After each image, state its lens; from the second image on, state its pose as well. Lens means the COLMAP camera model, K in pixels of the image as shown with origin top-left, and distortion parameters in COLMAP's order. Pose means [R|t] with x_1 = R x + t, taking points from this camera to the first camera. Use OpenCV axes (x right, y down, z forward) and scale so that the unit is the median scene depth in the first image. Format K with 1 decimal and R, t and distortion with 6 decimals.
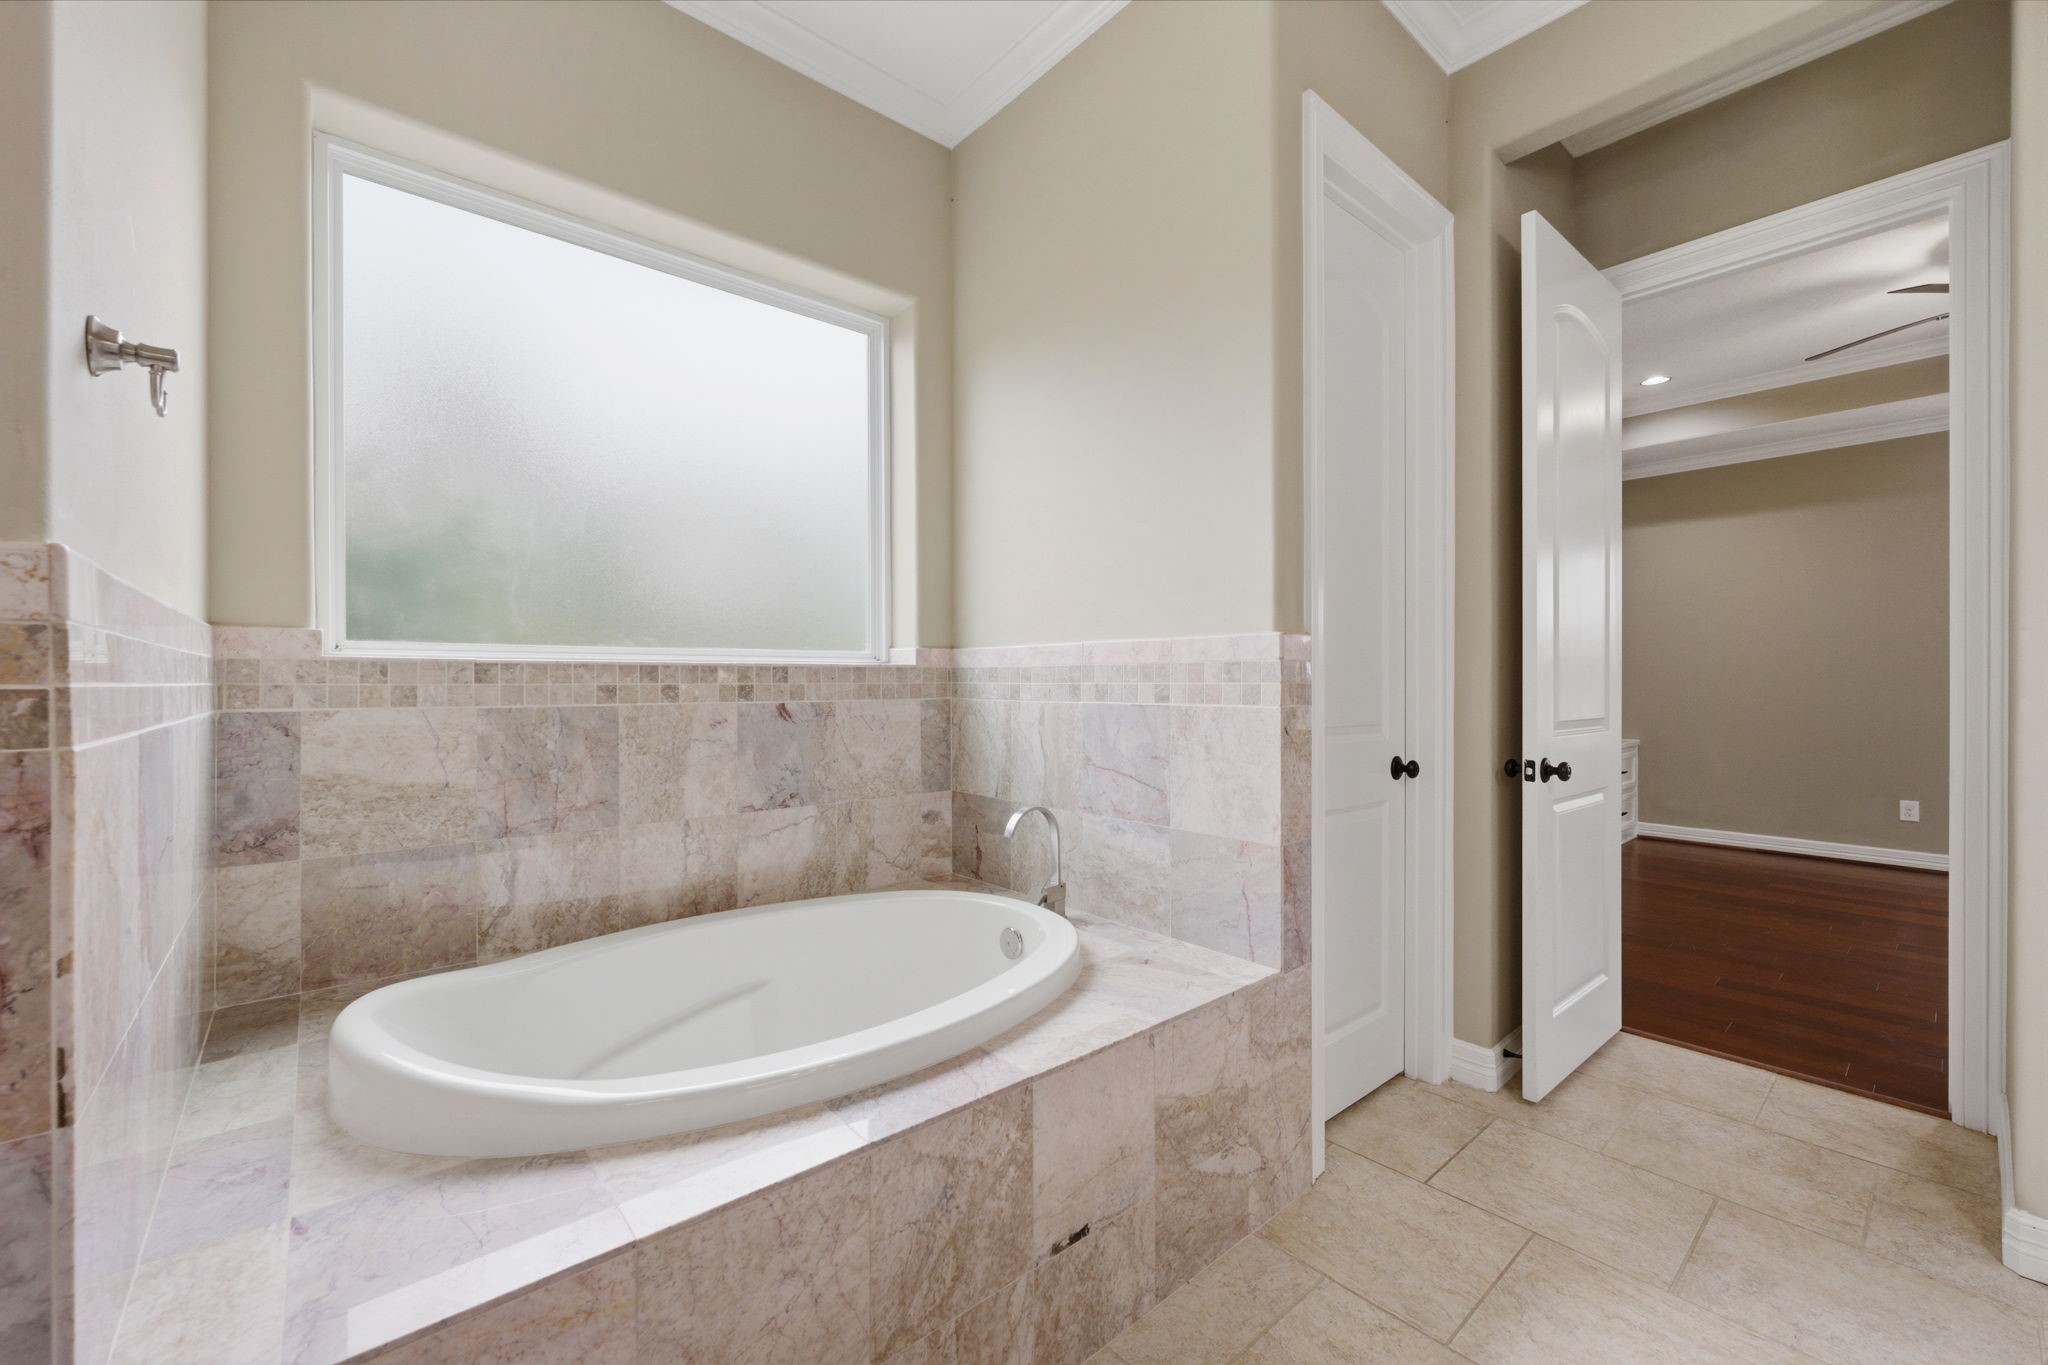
lens RADIAL K [[828.0, 0, 1018.3], [0, 828.0, 684.3], [0, 0, 1]] dist [-0.001204, 0.000392]
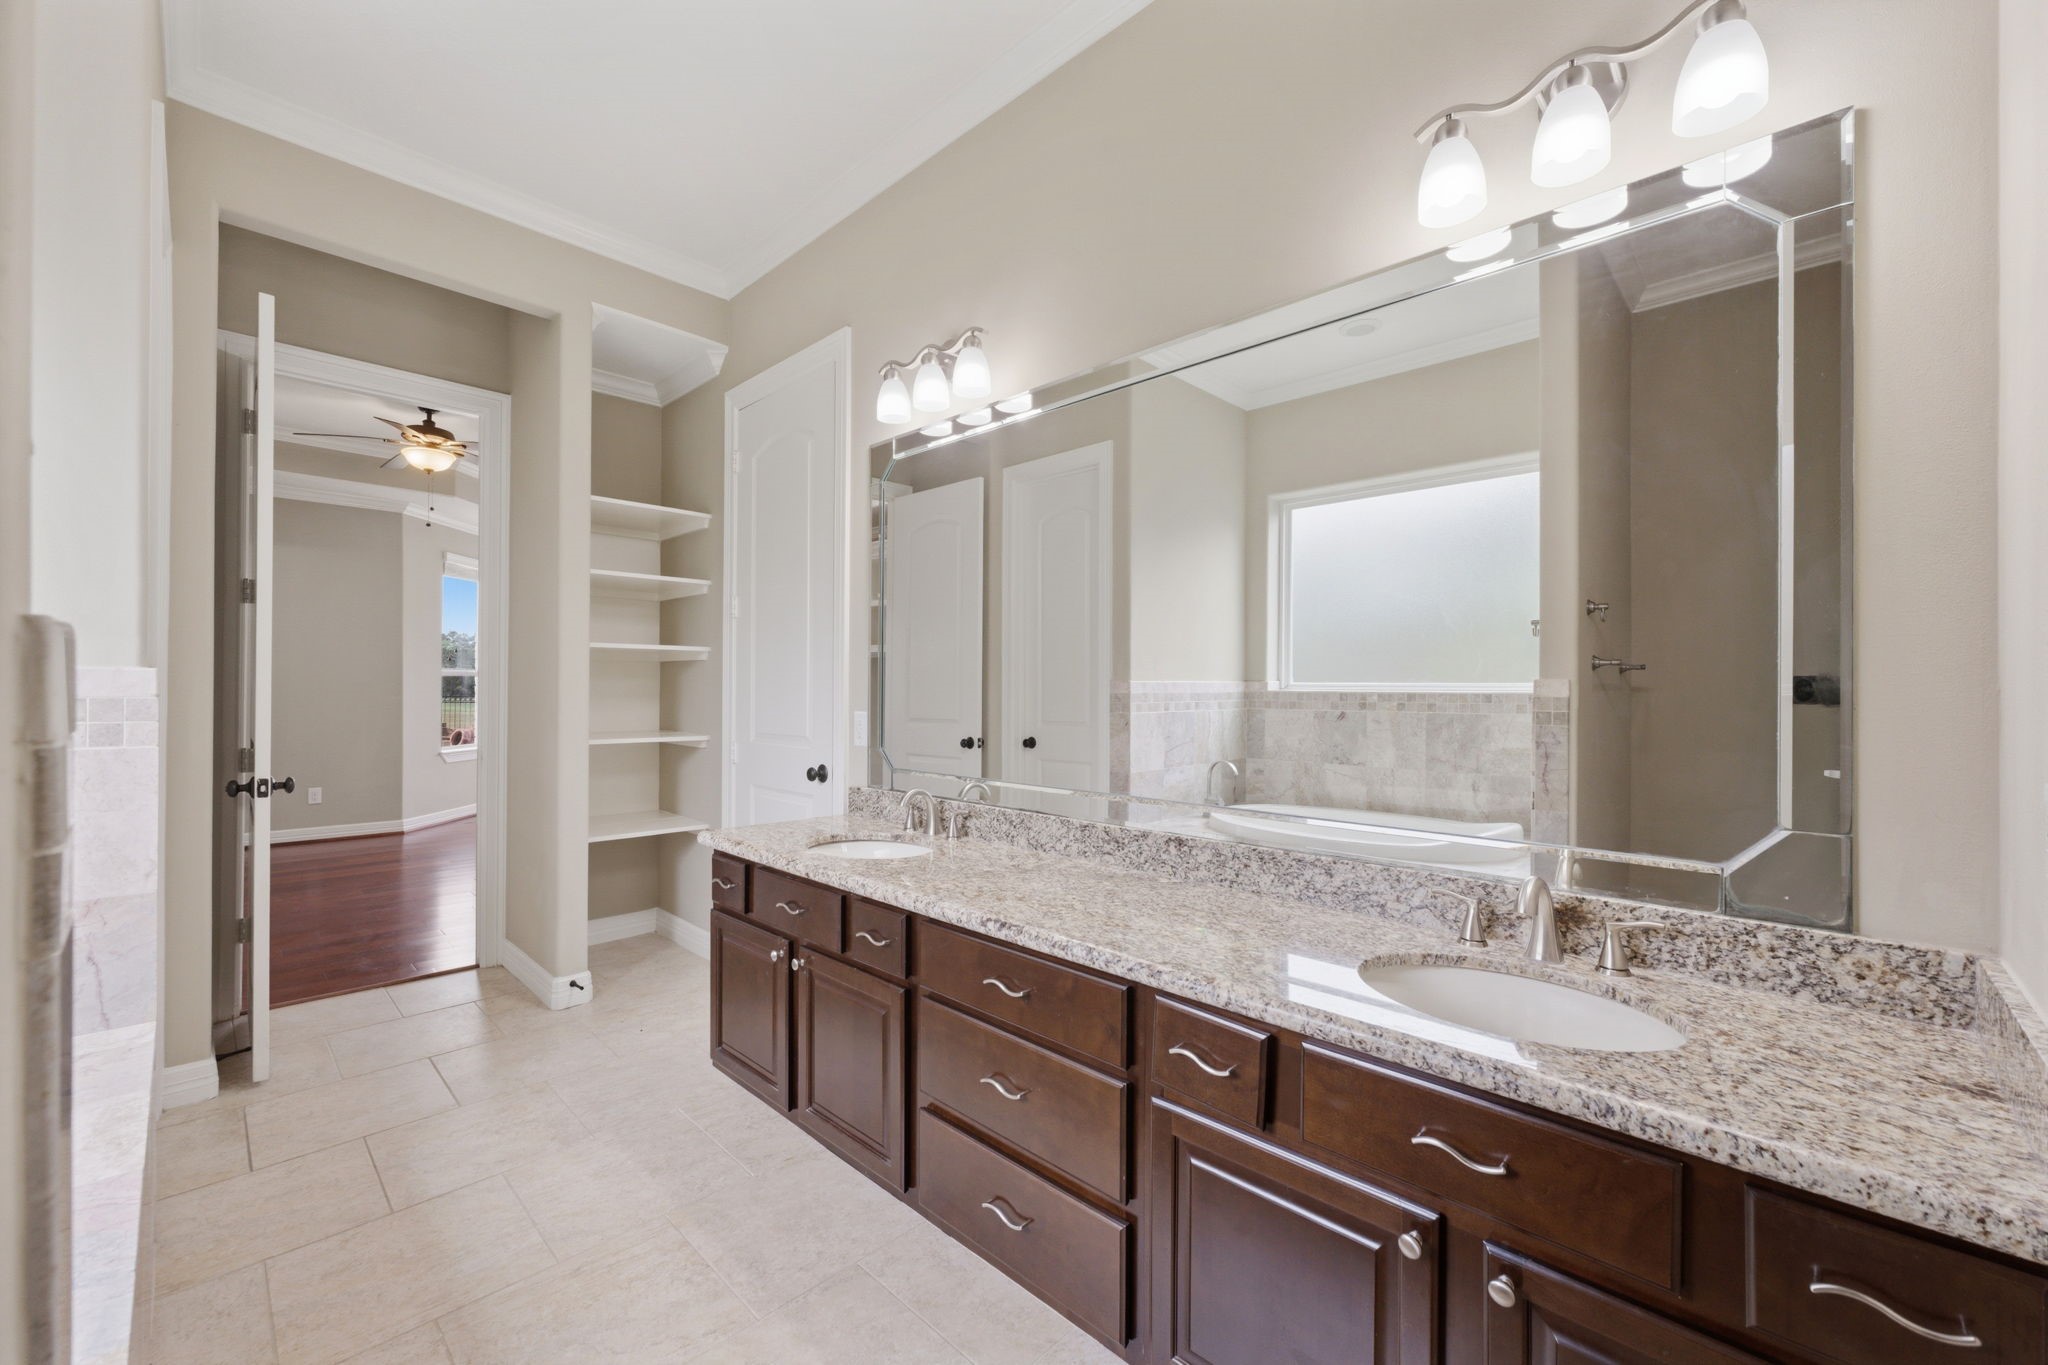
lens RADIAL K [[828.0, 0, 1028.4], [0, 828.0, 683.6], [0, 0, 1]] dist [-0.001204, 0.000392]
pose [[-0.102441, 0.002569, 0.994736, -0.679590], [-0.001379, 0.999995, -0.002725, -0.040198], [-0.994738, -0.001651, -0.102437, 0.085009]]
